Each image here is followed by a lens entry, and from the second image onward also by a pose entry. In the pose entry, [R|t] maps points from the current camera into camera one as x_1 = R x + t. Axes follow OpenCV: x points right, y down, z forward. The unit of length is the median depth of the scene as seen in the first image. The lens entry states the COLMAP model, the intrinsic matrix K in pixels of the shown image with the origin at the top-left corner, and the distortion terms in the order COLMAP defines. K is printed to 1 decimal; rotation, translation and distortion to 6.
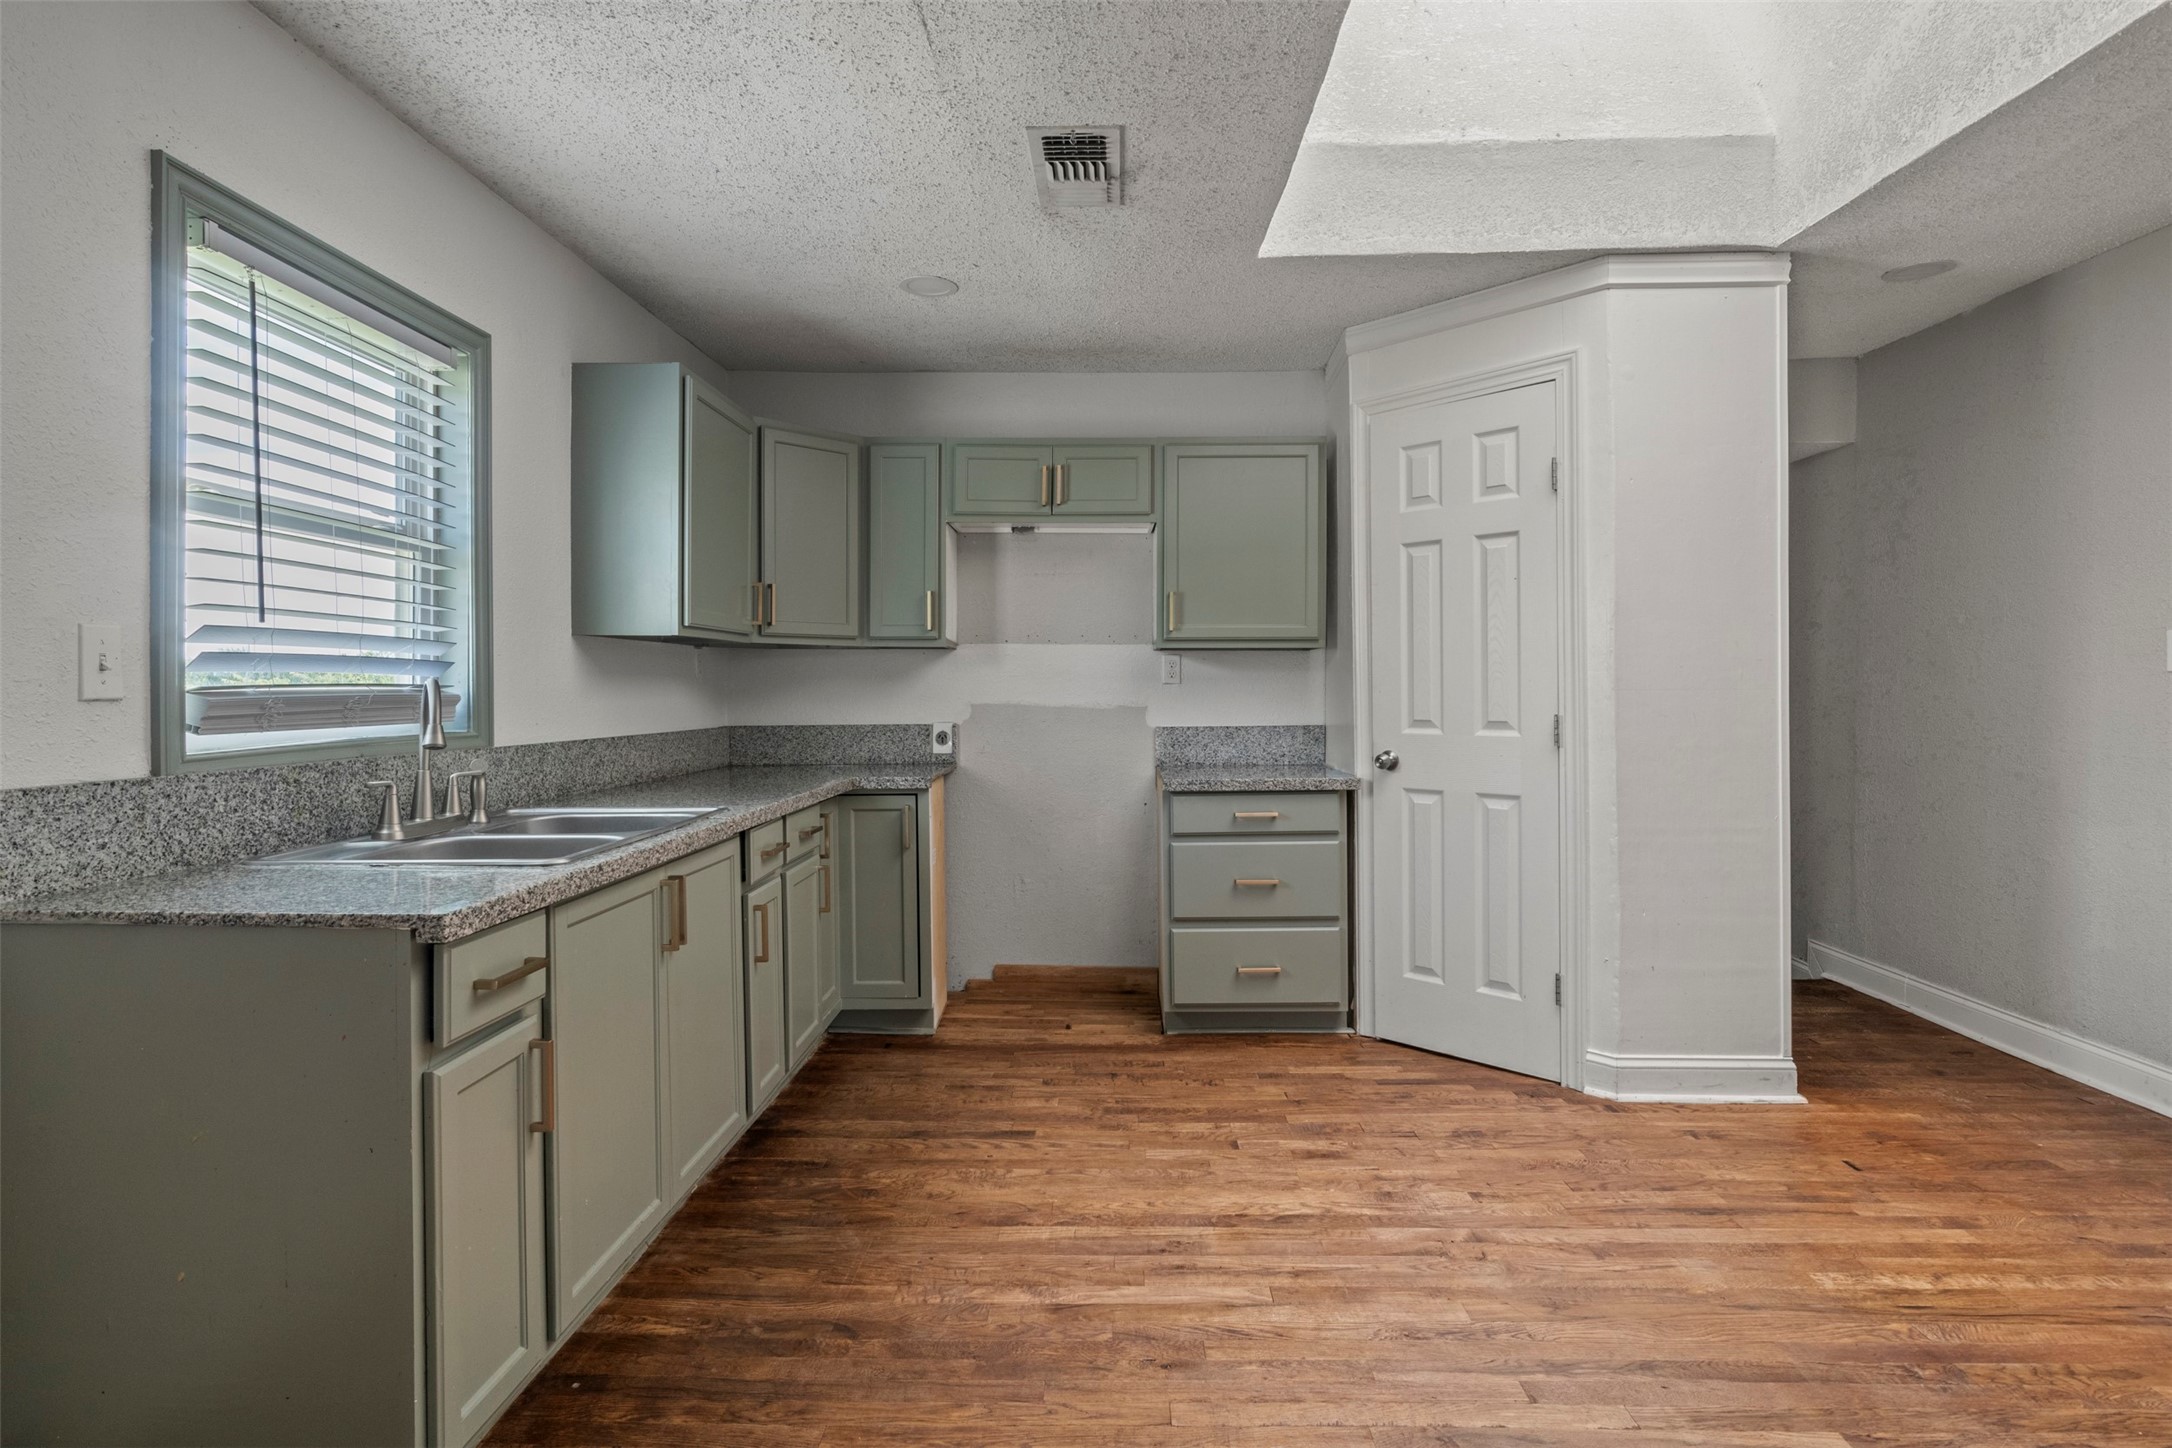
lens RADIAL K [[1089.1, 0, 1084.4], [0, 1089.1, 703.4], [0, 0, 1]] dist [-0.004126, -0.000612]
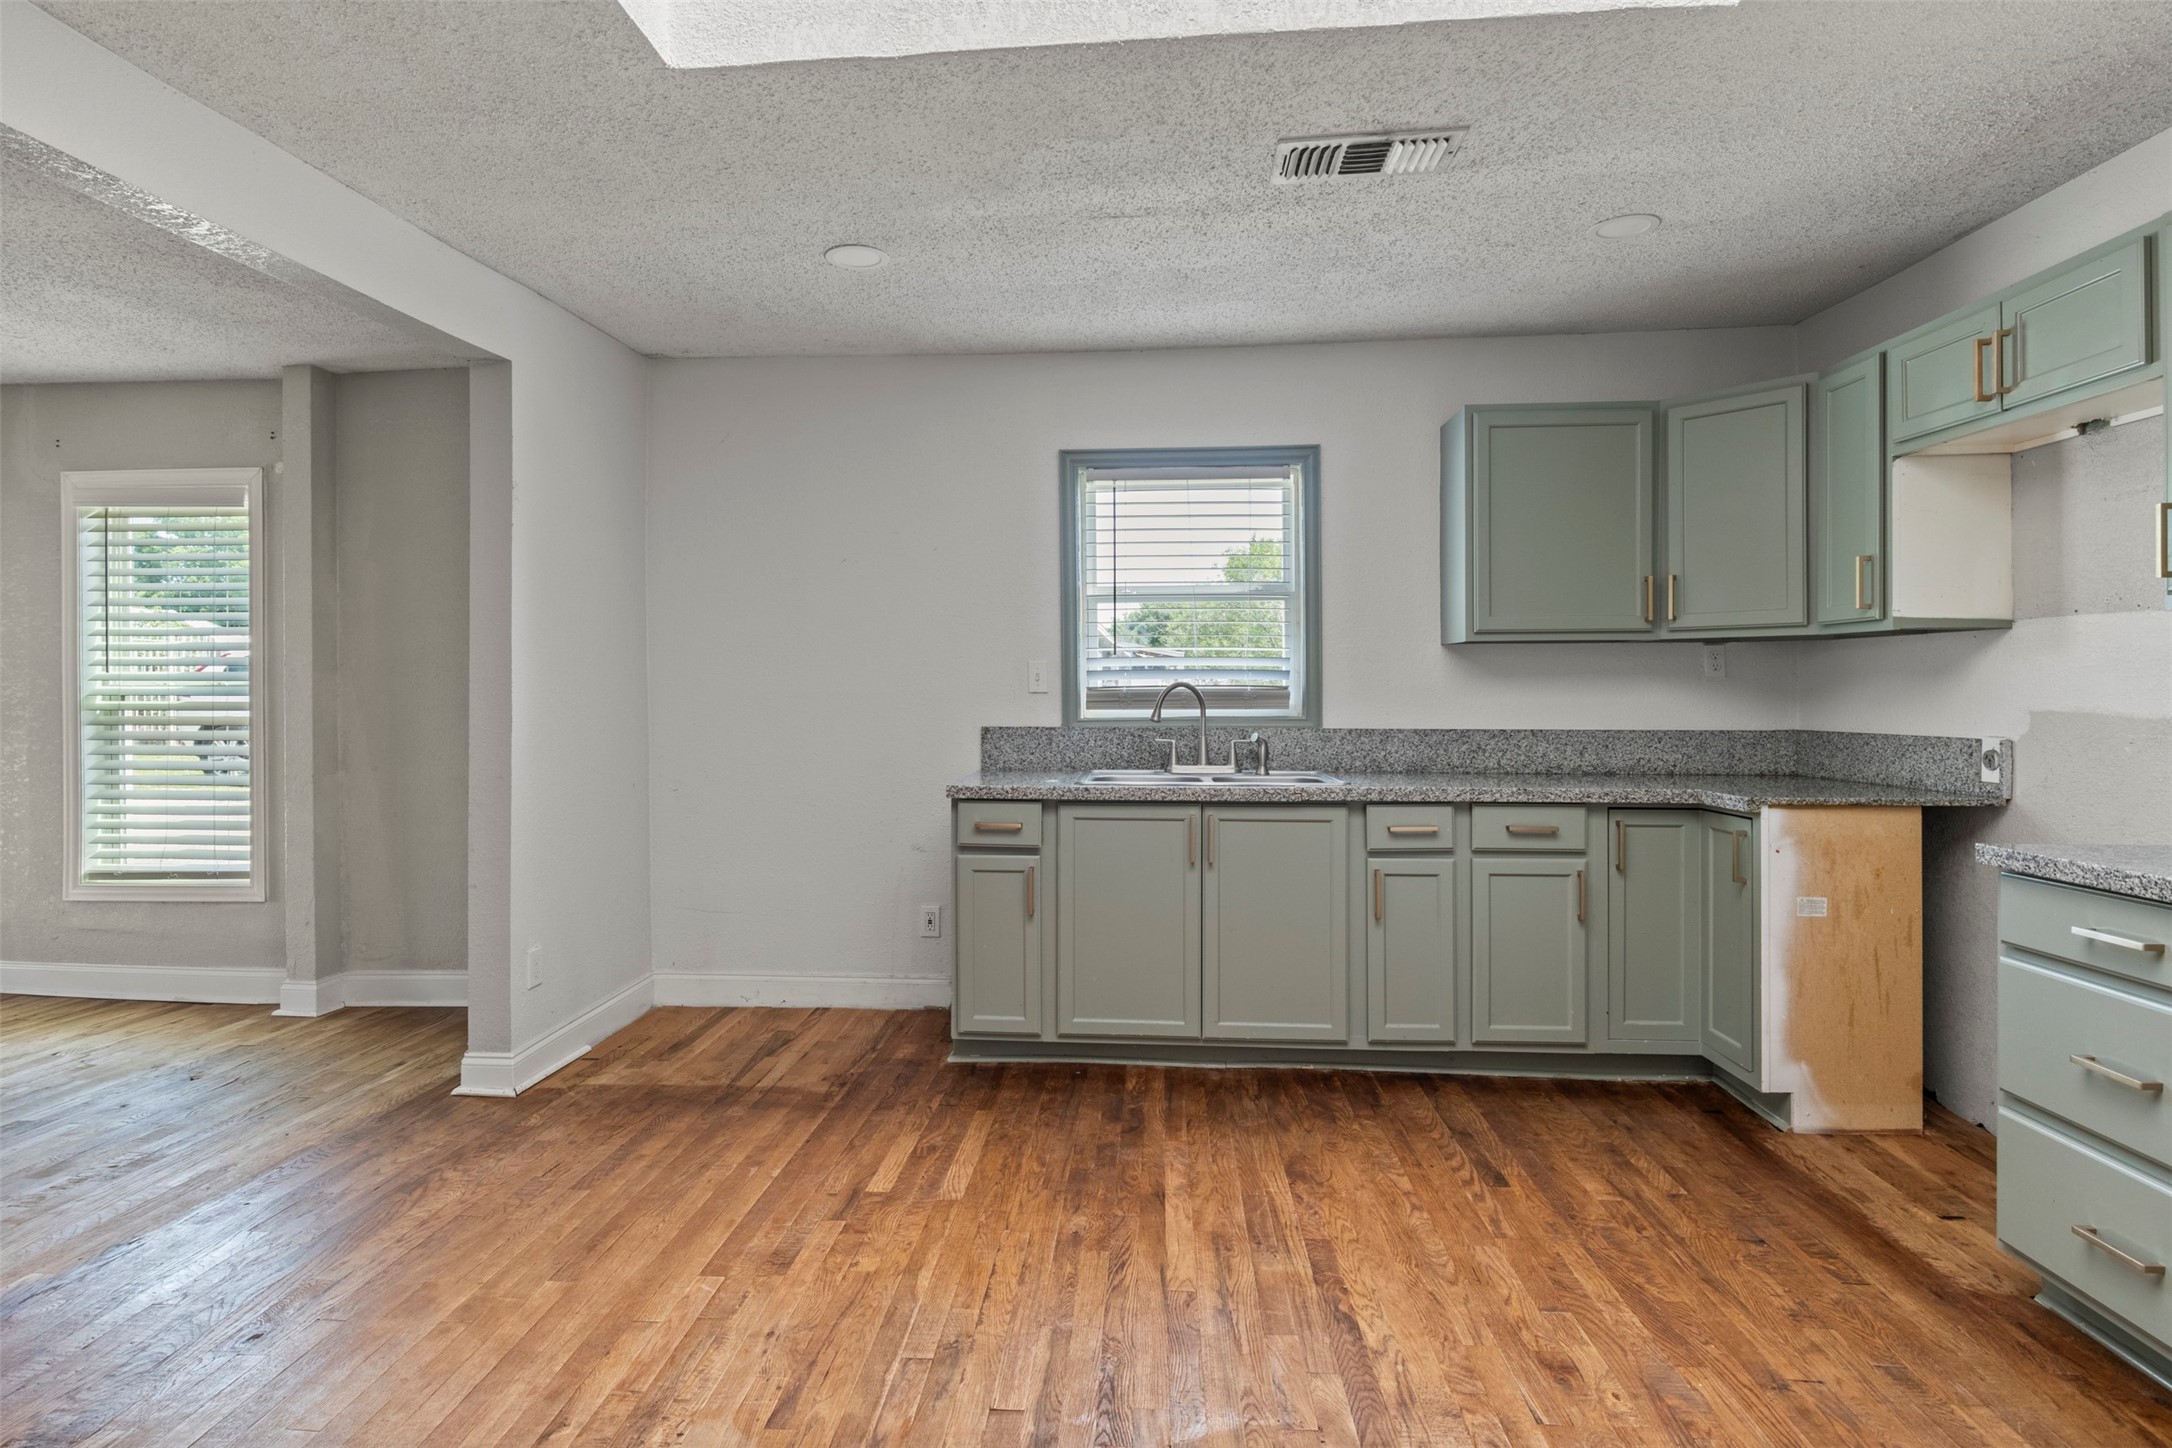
lens RADIAL K [[1089.1, 0, 1076.0], [0, 1089.1, 704.1], [0, 0, 1]] dist [-0.004126, -0.000612]
pose [[-0.045608, 0.014832, -0.998849, 0.669227], [-0.012824, 0.999799, 0.015431, -0.007150], [0.998877, 0.013513, -0.045409, 0.537060]]
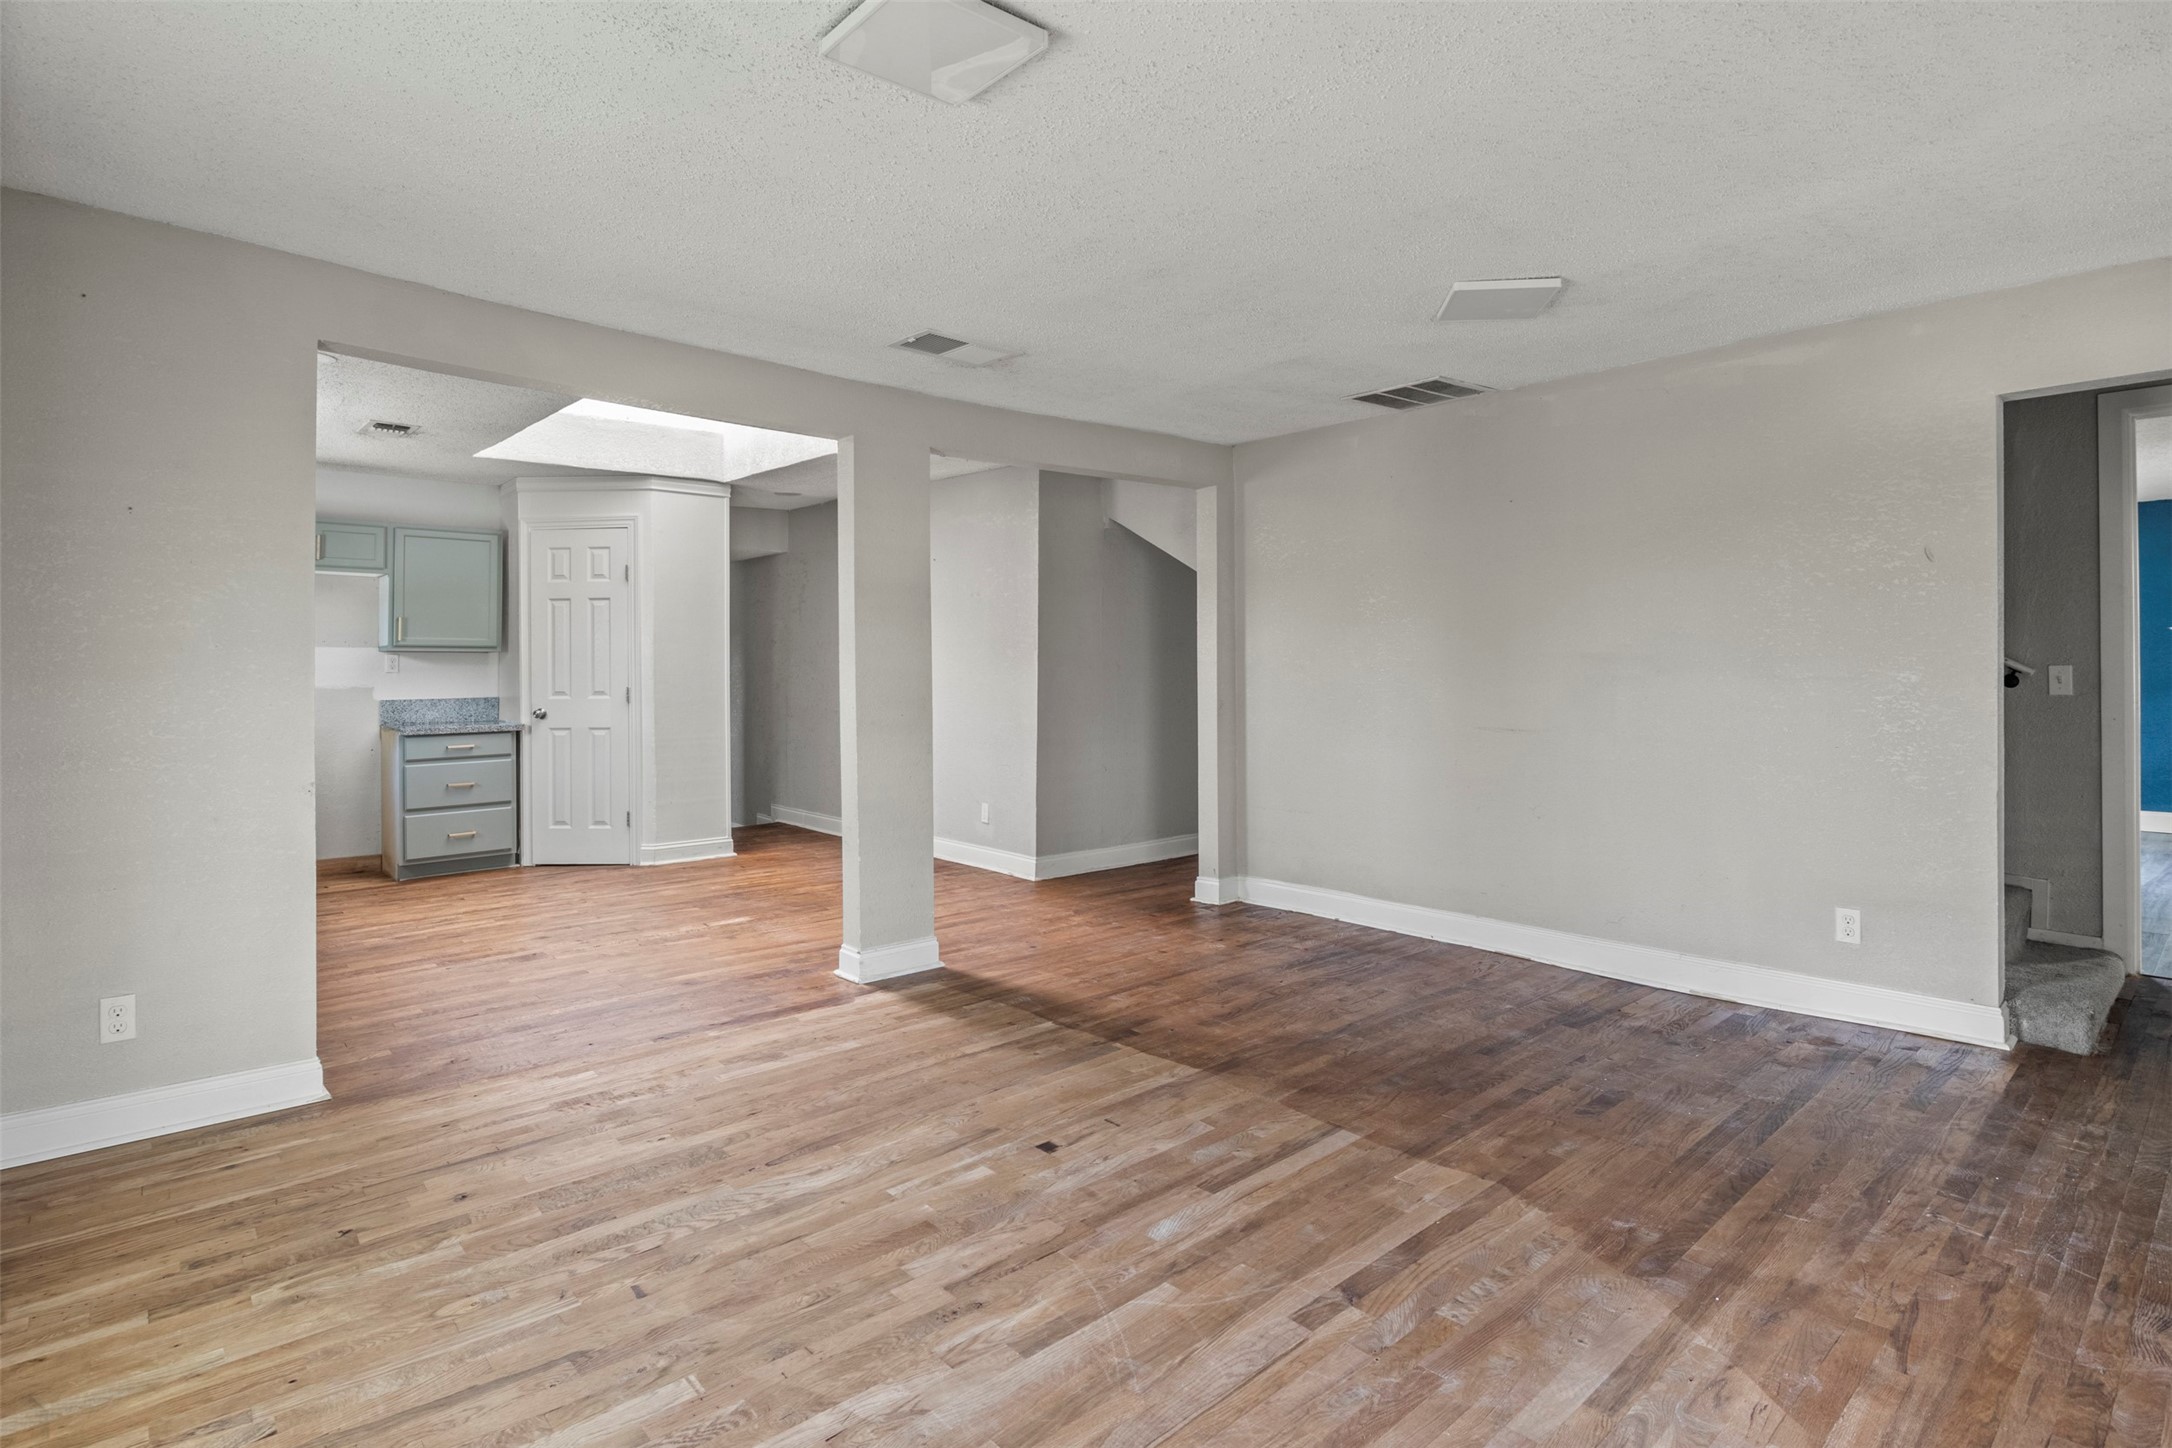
lens RADIAL K [[1089.1, 0, 1074.9], [0, 1089.1, 651.0], [0, 0, 1]] dist [-0.004126, -0.000612]
pose [[0.734101, 0.012149, 0.678932, -0.317346], [0.012768, 0.999416, -0.031690, 0.015800], [-0.678920, 0.031932, 0.733517, -0.997720]]
